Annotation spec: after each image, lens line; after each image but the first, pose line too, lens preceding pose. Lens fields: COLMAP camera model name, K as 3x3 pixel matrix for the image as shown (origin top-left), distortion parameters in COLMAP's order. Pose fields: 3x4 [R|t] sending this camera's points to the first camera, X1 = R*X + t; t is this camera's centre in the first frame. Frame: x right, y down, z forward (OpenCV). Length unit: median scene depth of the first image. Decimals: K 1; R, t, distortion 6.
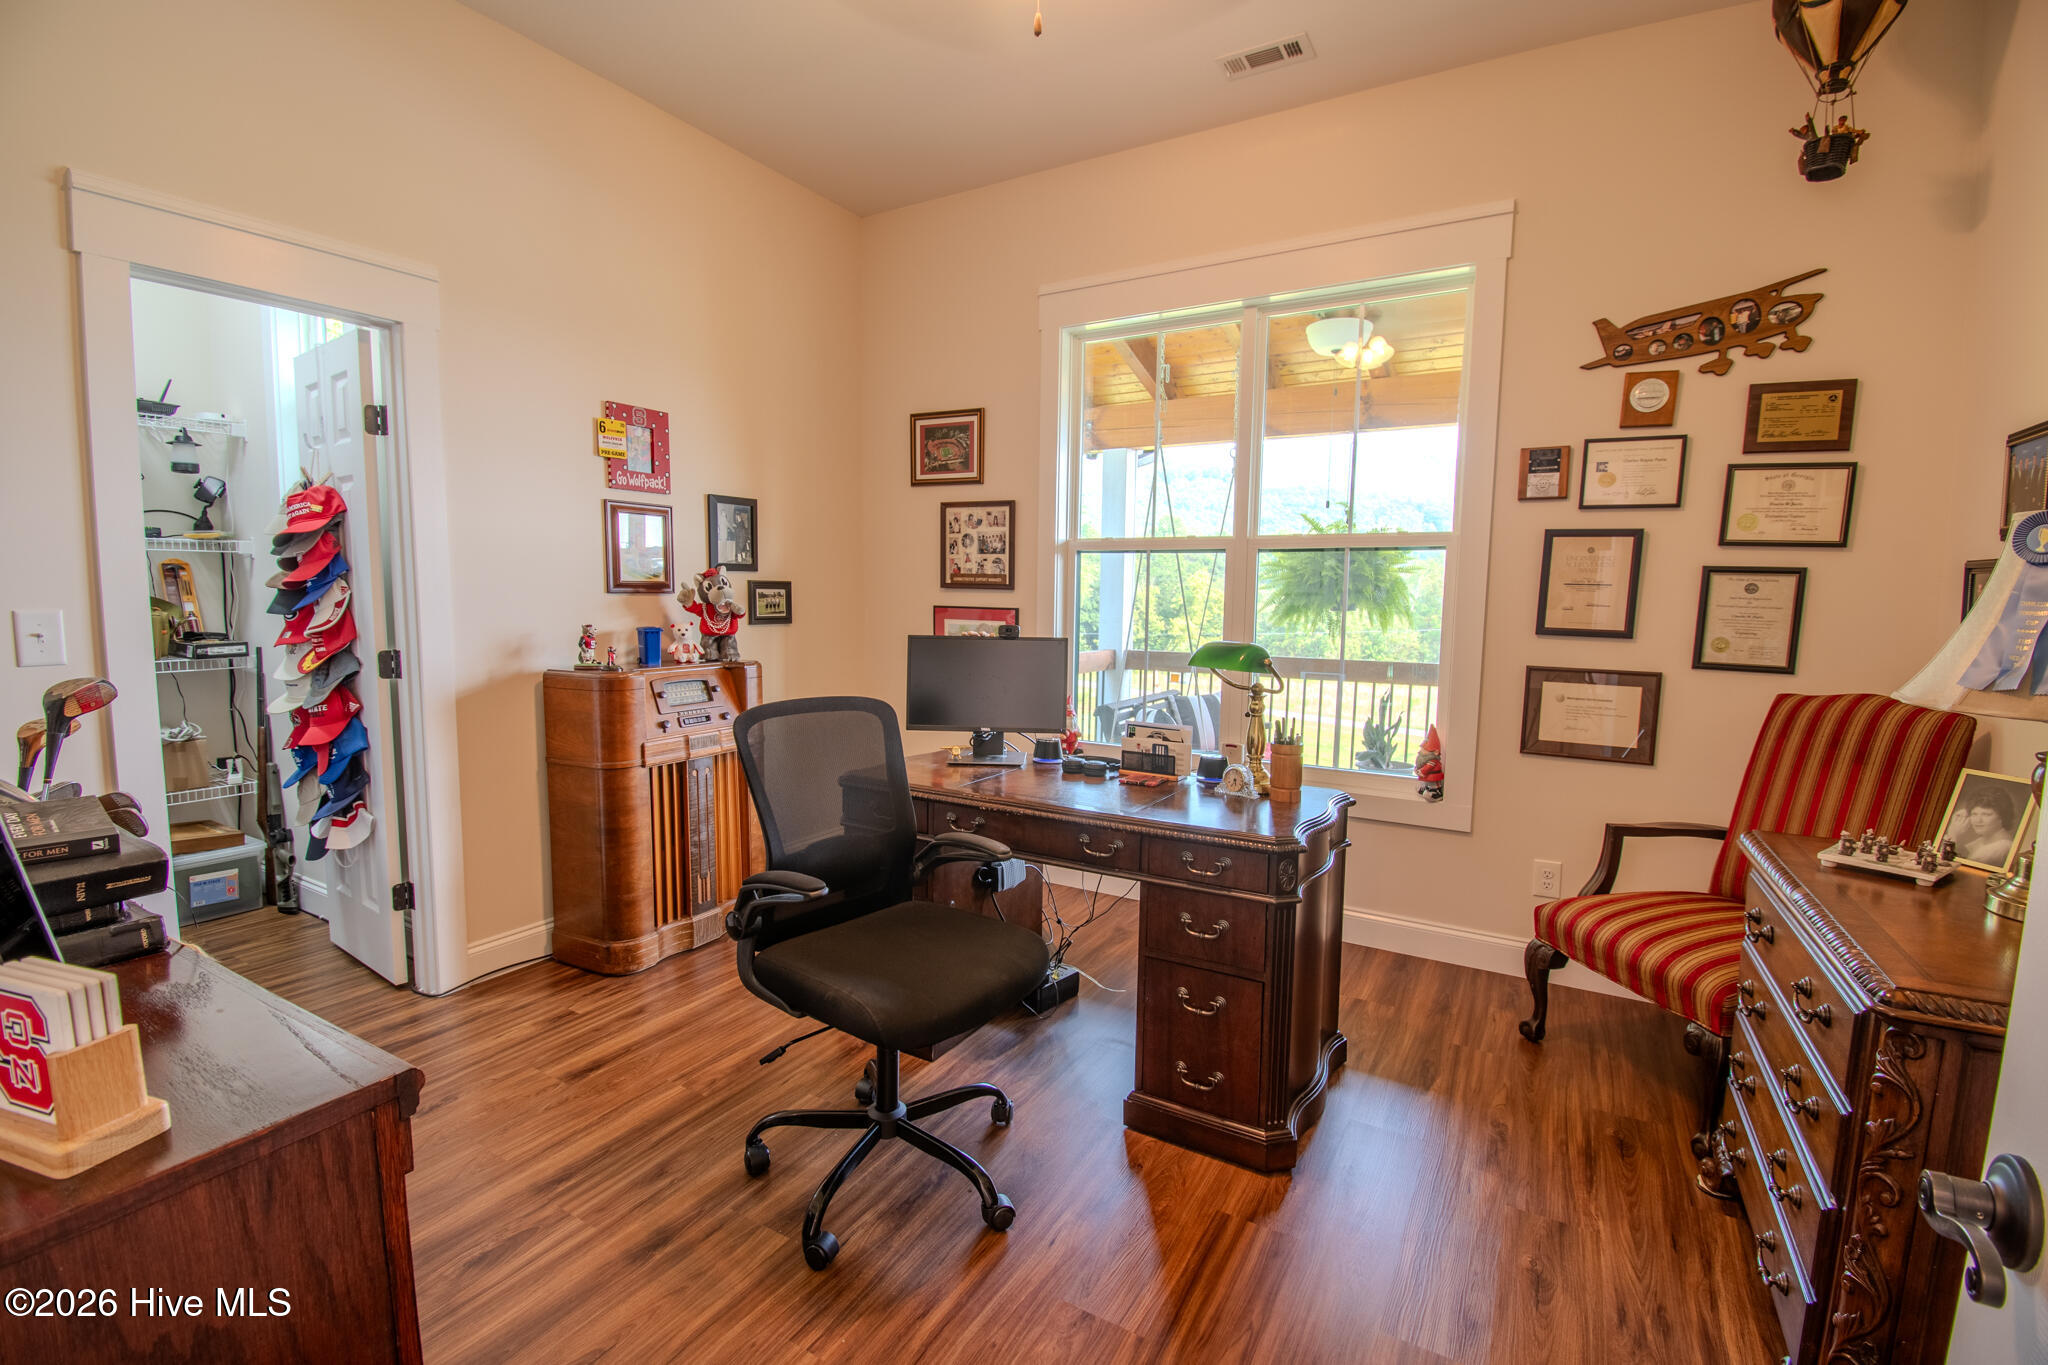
lens RADIAL K [[902.8, 0, 1021.1], [0, 902.8, 684.8], [0, 0, 1]] dist [0.020701, -0.026683]
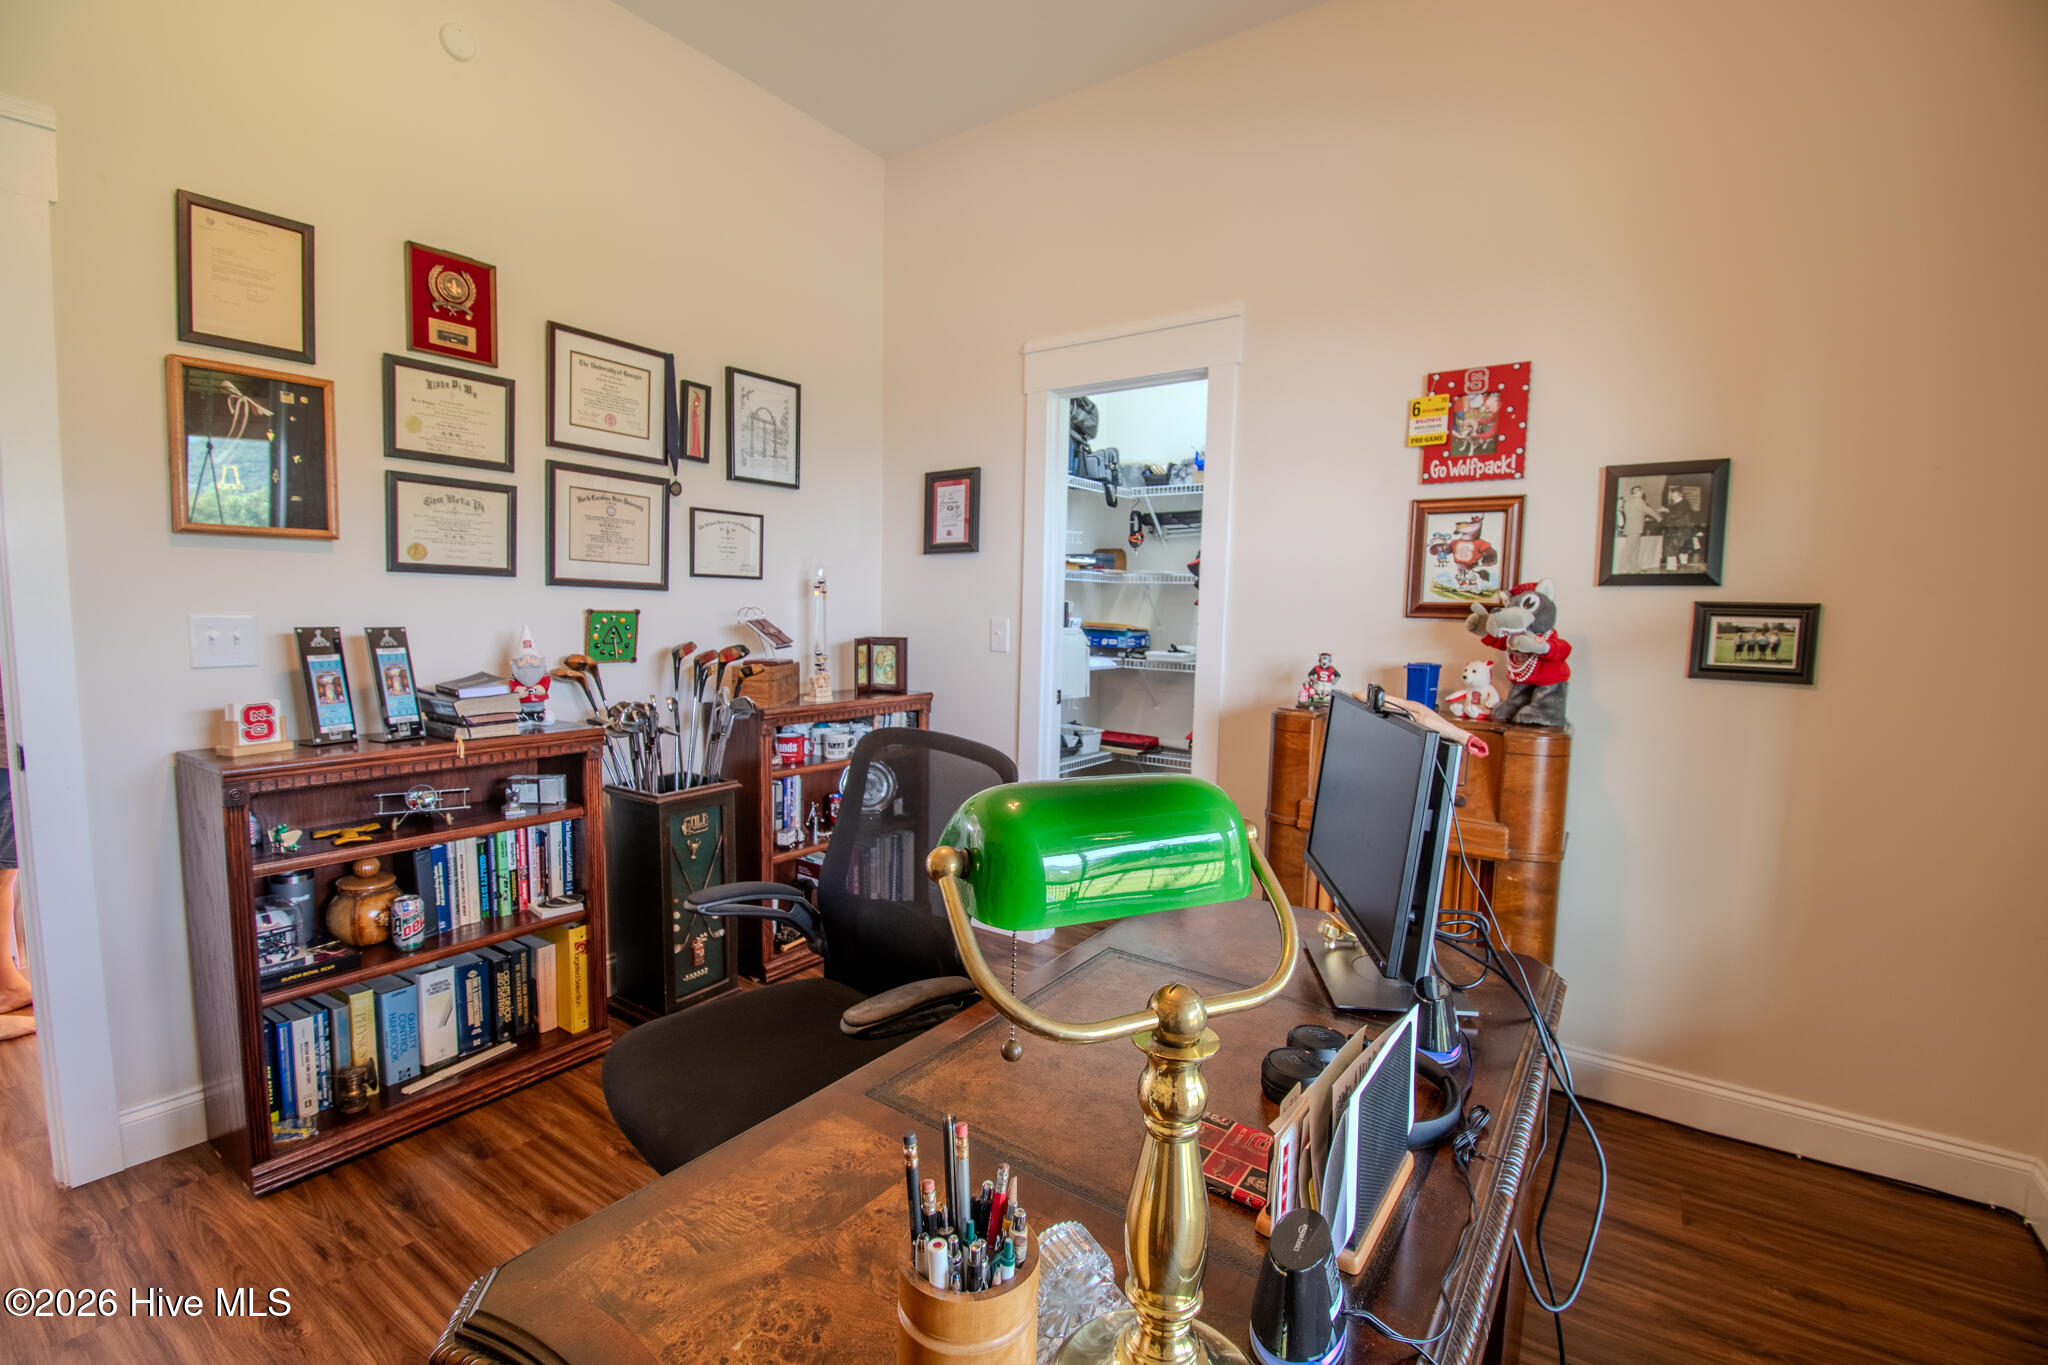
lens RADIAL K [[902.8, 0, 1021.1], [0, 902.8, 684.8], [0, 0, 1]] dist [0.020701, -0.026683]
pose [[-0.082919, 0.077705, -0.993522, 0.431846], [-0.123535, 0.988464, 0.087620, -0.083386], [0.988870, 0.130000, -0.072363, 0.857873]]
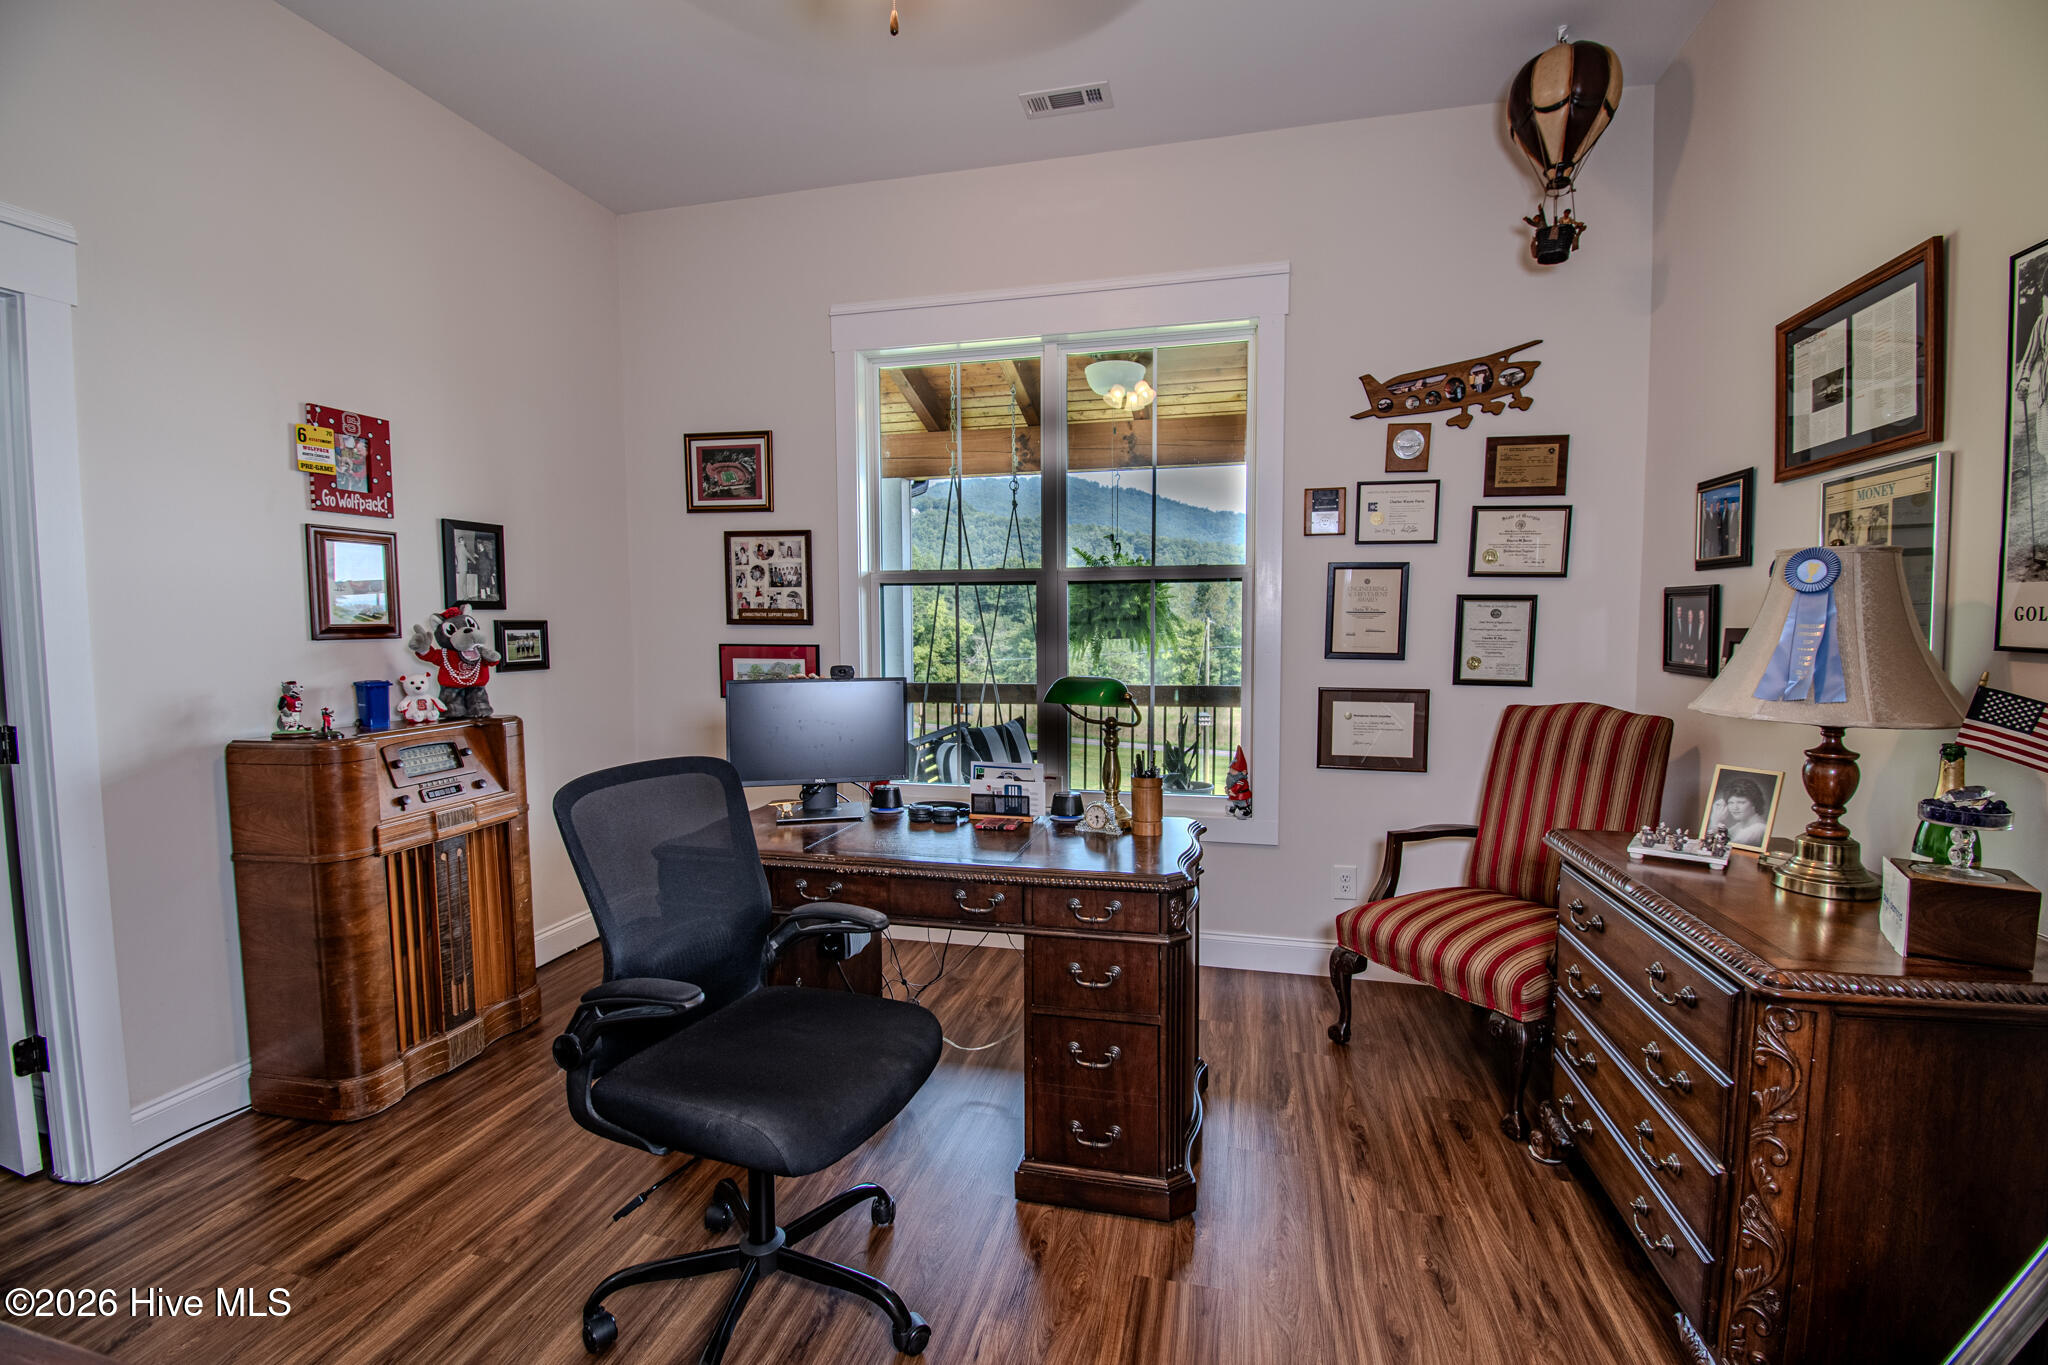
lens RADIAL K [[902.8, 0, 1021.1], [0, 902.8, 684.8], [0, 0, 1]] dist [0.020701, -0.026683]
pose [[0.958043, -0.037849, 0.284113, -0.099764], [0.046885, 0.998586, -0.025067, -0.014864], [-0.282763, 0.037336, 0.958463, 0.067284]]
